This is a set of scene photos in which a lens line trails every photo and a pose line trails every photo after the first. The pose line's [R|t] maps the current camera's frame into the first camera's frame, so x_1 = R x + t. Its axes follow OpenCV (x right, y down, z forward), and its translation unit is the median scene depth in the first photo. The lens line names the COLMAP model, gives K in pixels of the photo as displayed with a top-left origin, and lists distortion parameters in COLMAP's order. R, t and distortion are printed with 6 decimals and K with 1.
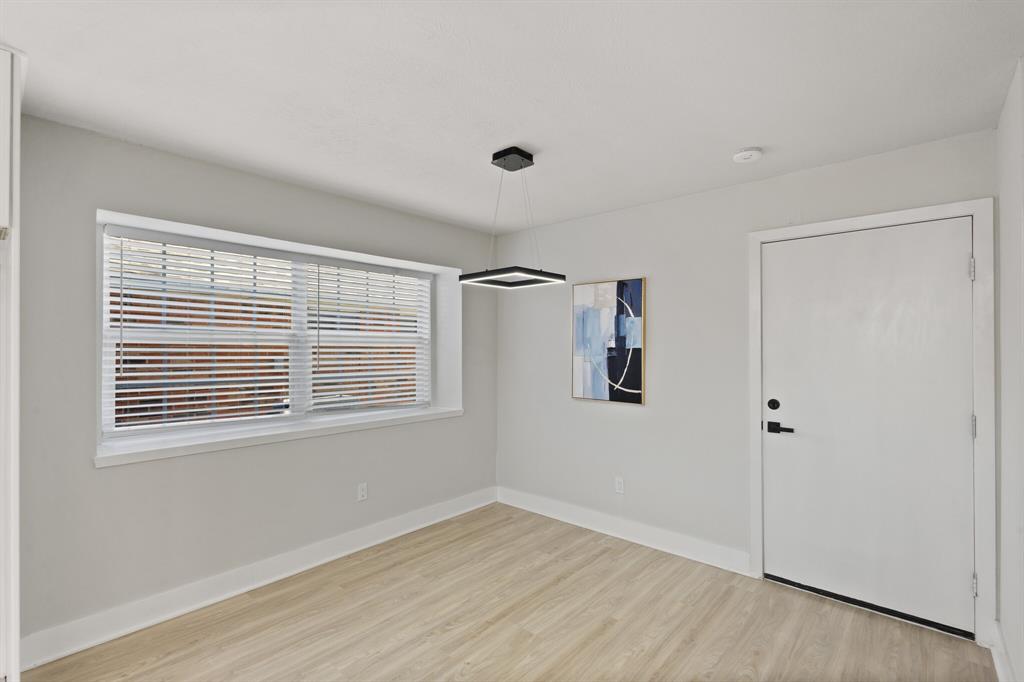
lens RADIAL K [[475.1, 0, 511.7], [0, 475.1, 344.1], [0, 0, 1]] dist [0.001724, 0.000289]
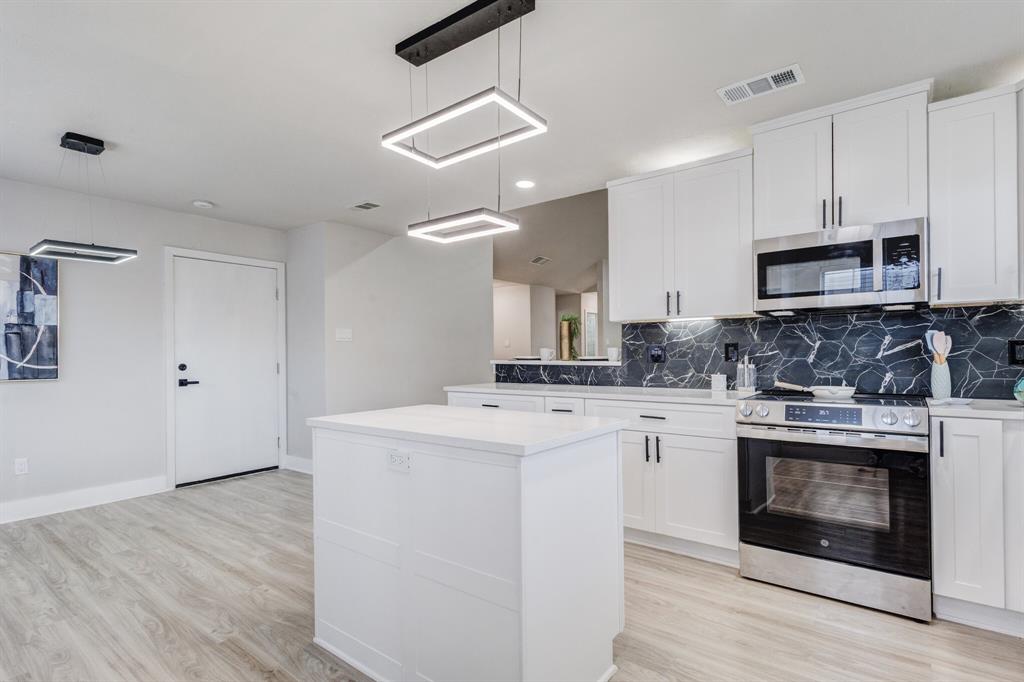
lens RADIAL K [[473.1, 0, 511.8], [0, 473.1, 356.0], [0, 0, 1]] dist [-0.000683, -0.000017]
pose [[-0.060609, -0.006689, 0.998139, -0.817195], [0.007103, 0.999949, 0.007133, 0.074366], [-0.998136, 0.007522, -0.060558, 0.058862]]
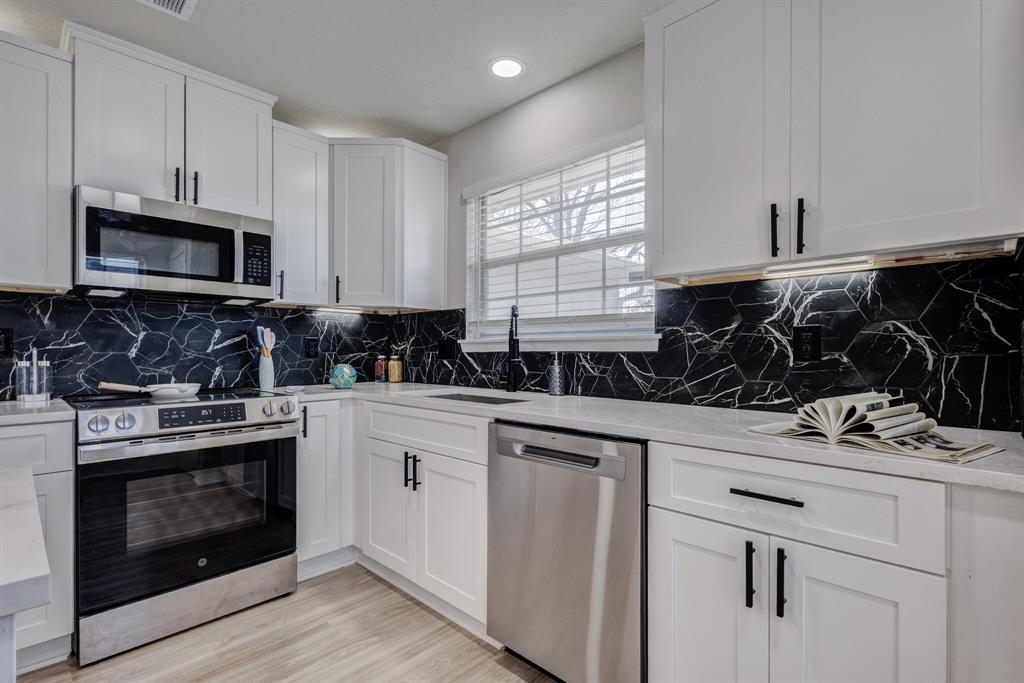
lens RADIAL K [[476.7, 0, 520.0], [0, 476.7, 351.3], [0, 0, 1]] dist [0.002330, 0.000815]
pose [[-0.997680, -0.005055, 0.067892, -0.622234], [-0.005130, 0.999986, -0.000933, 0.084444], [-0.067886, -0.001279, -0.997692, 0.134572]]
